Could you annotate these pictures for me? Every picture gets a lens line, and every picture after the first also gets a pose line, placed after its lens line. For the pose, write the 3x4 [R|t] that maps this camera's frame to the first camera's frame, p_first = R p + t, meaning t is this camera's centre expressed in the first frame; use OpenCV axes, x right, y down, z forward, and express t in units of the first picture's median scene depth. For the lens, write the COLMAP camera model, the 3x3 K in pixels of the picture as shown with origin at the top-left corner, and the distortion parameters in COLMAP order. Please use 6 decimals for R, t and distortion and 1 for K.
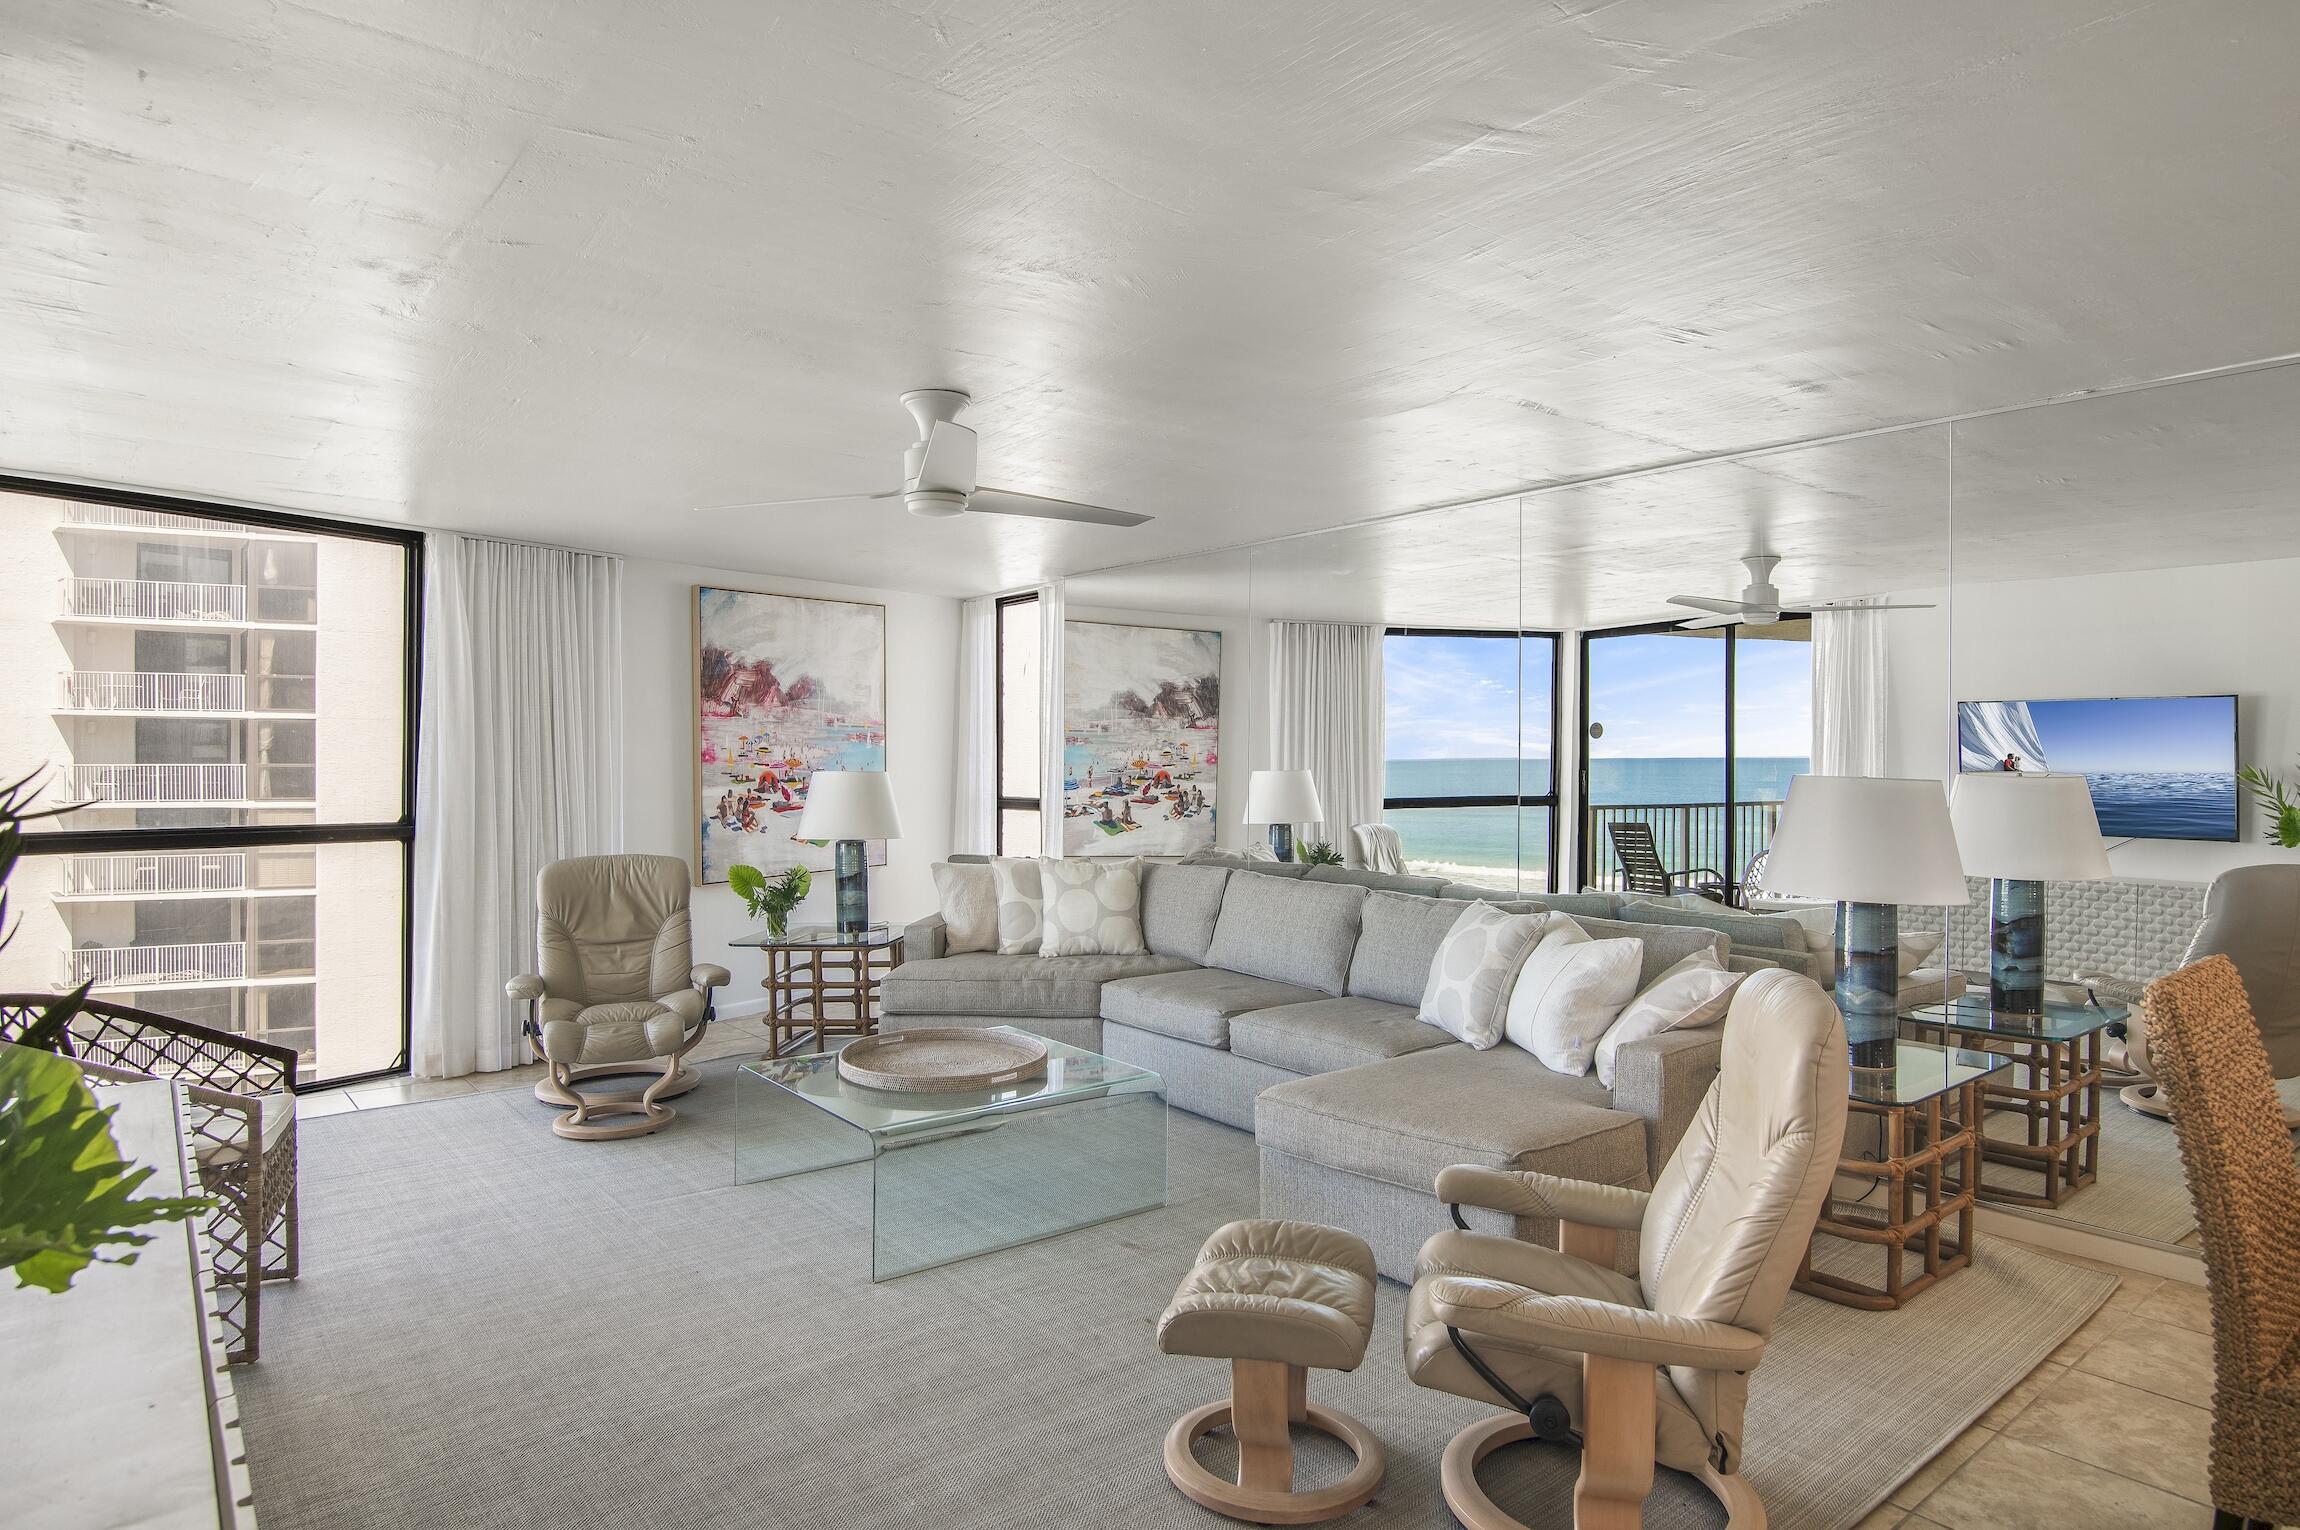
lens RADIAL K [[1313.5, 0, 1150.0], [0, 1313.5, 765.0], [0, 0, 1]] dist [-0.013148, -0.000896]
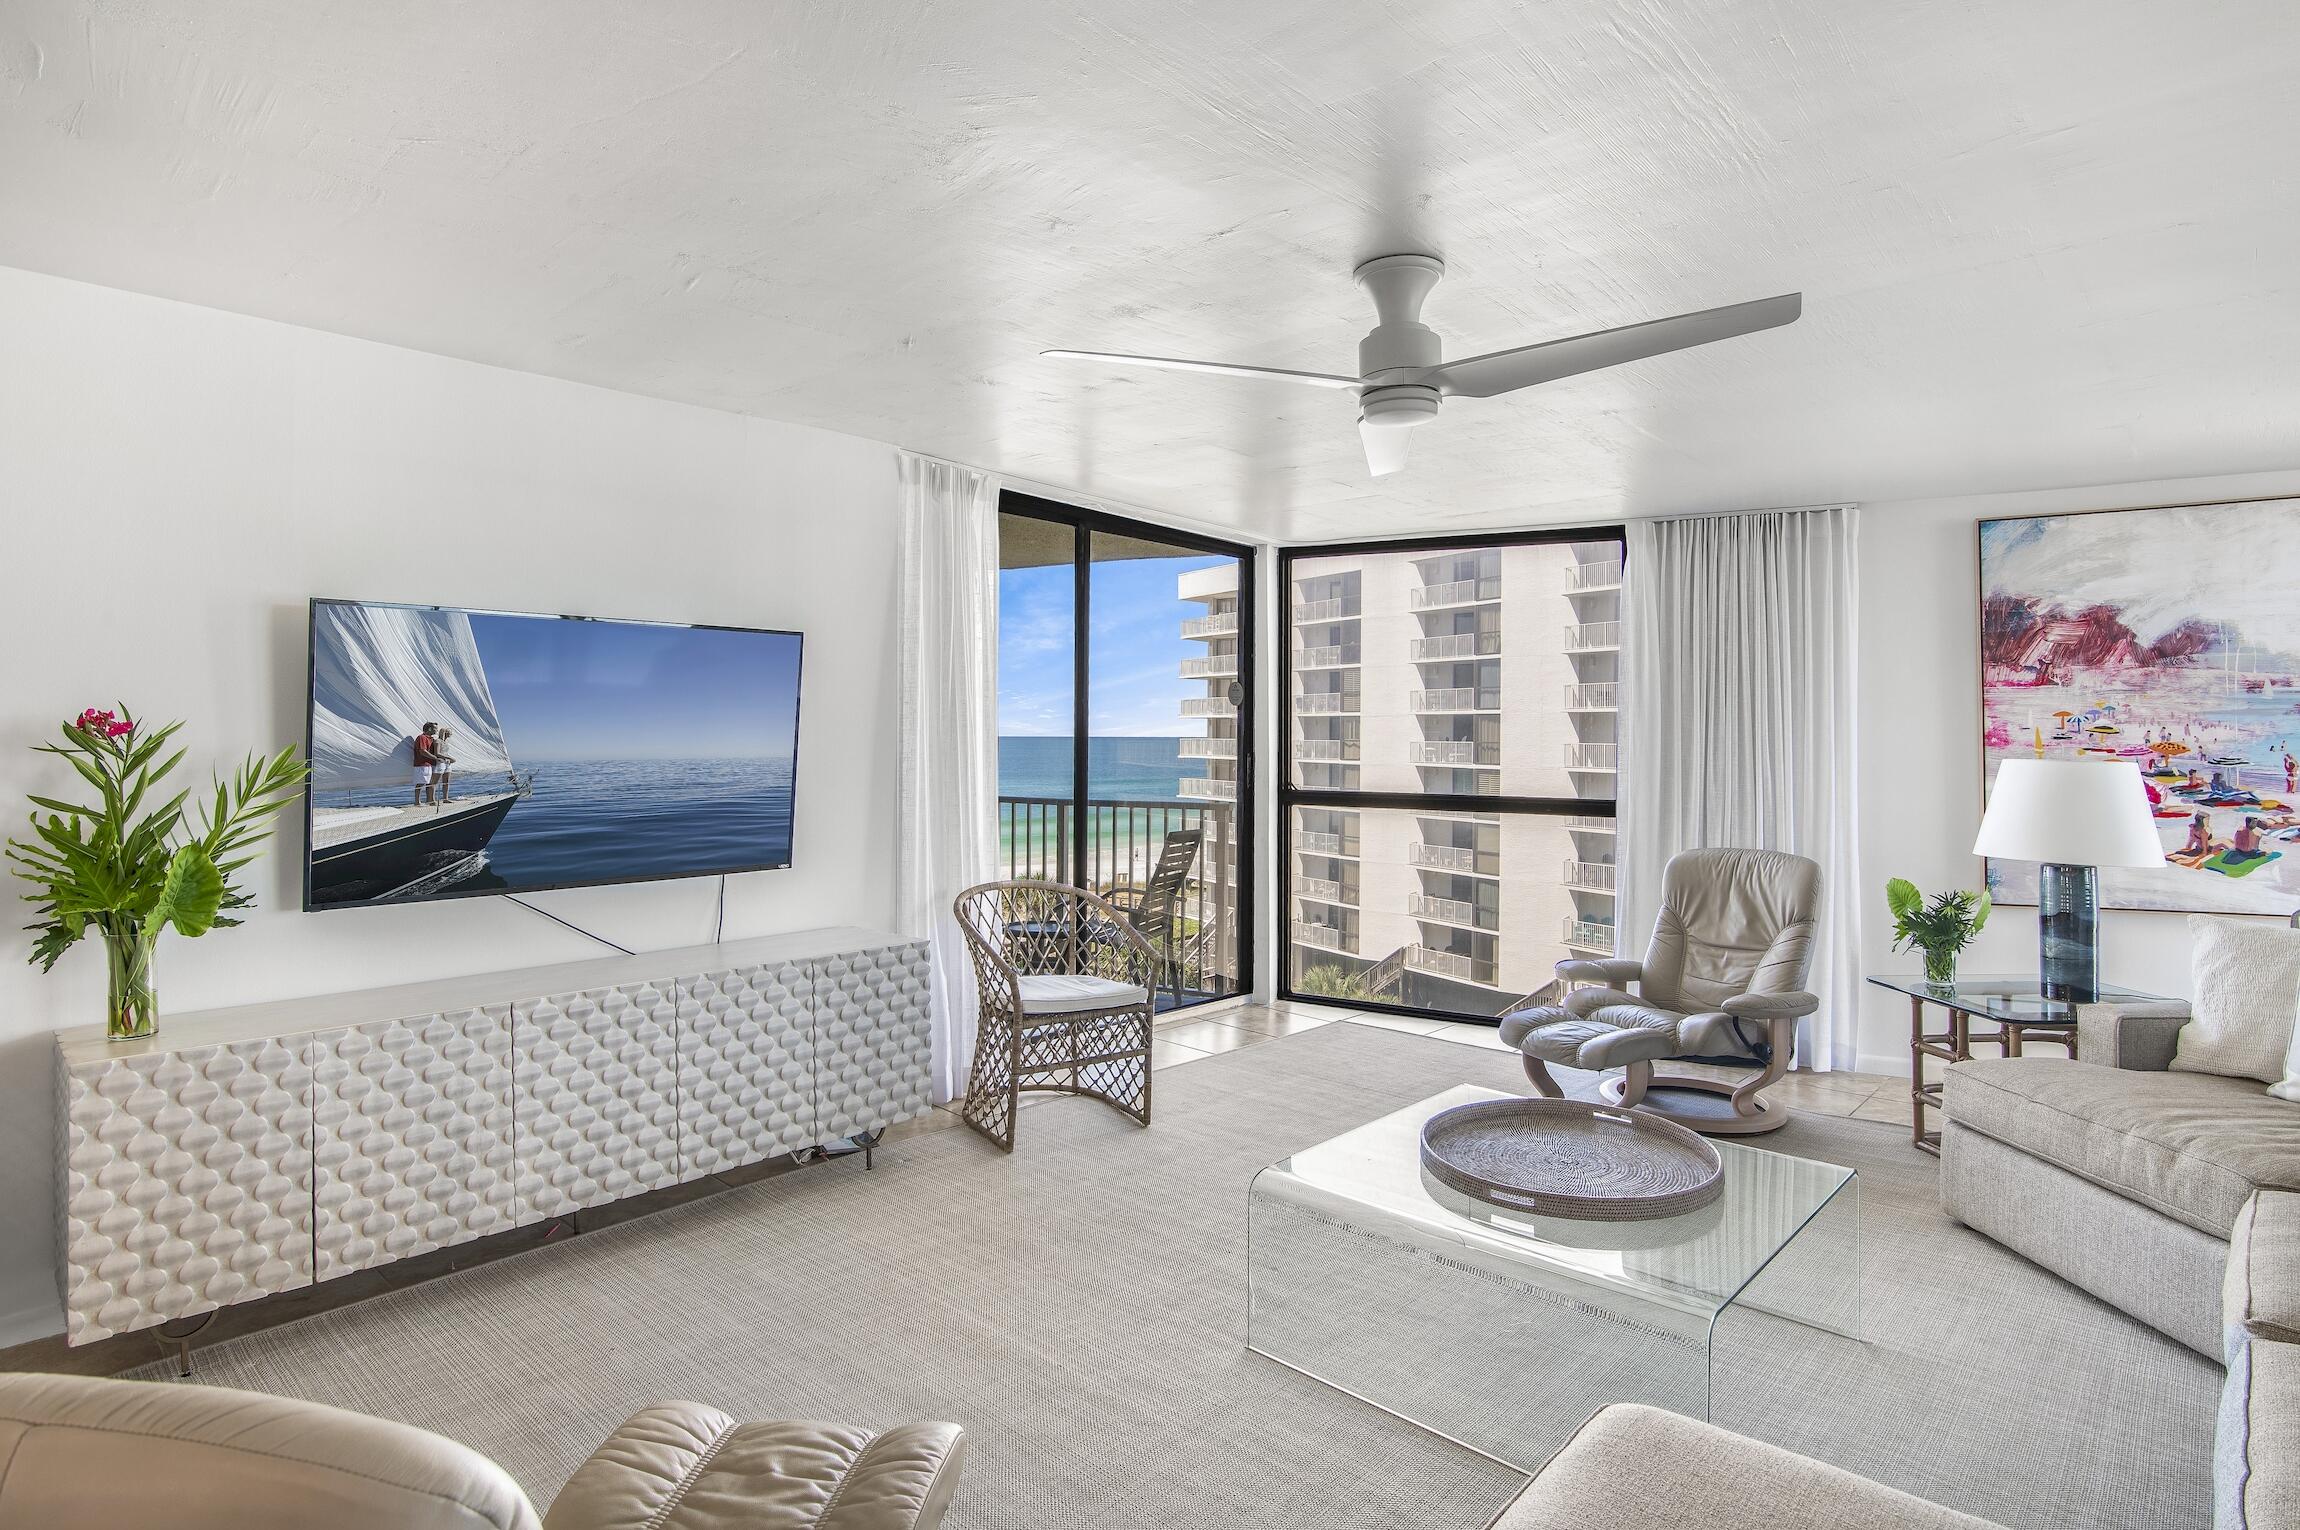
lens RADIAL K [[1183.0, 0, 1159.2], [0, 1183.0, 731.8], [0, 0, 1]] dist [-0.021329, 0.000617]
pose [[0.140324, -0.005829, -0.990088, 0.267521], [-0.008905, 0.999935, -0.007149, -0.001348], [0.990066, 0.009820, 0.140263, 0.408952]]
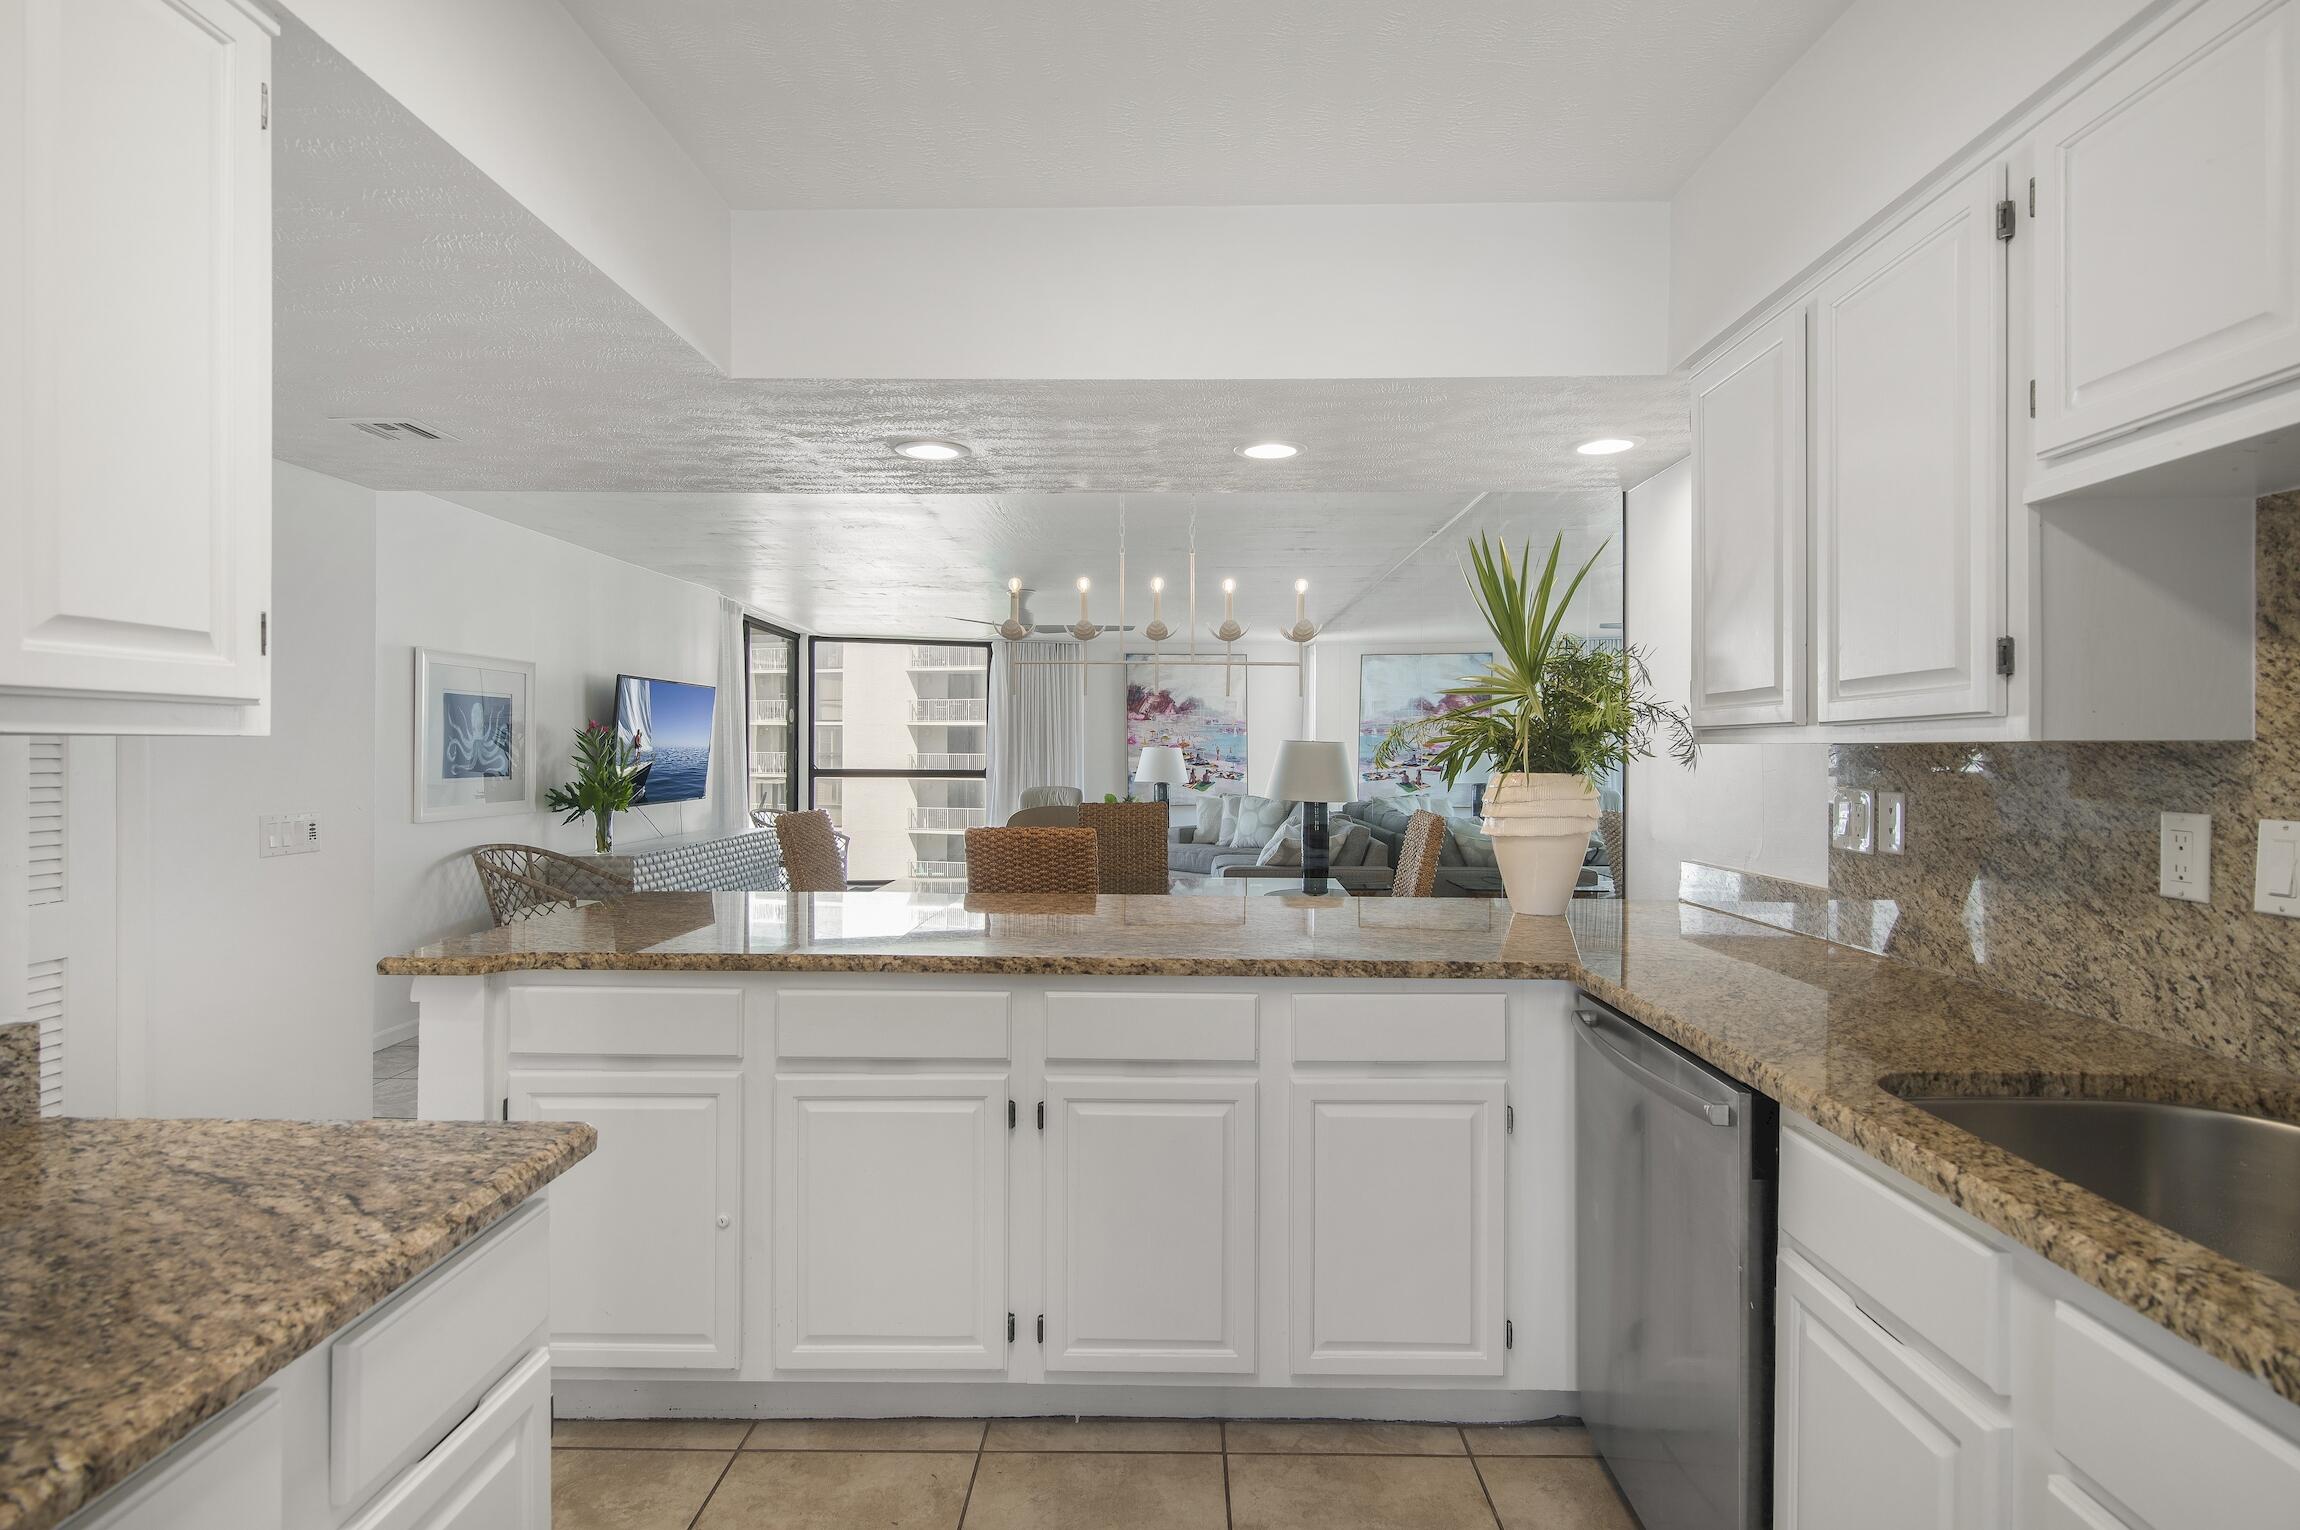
lens RADIAL K [[1135.4, 0, 1150.0], [0, 1135.4, 765.0], [0, 0, 1]] dist [0.189042, 0.000136]
pose [[0.758863, 0.005055, -0.651231, 0.762324], [-0.002662, 0.999986, 0.004660, 0.020450], [0.651245, -0.001803, 0.758865, -0.253066]]
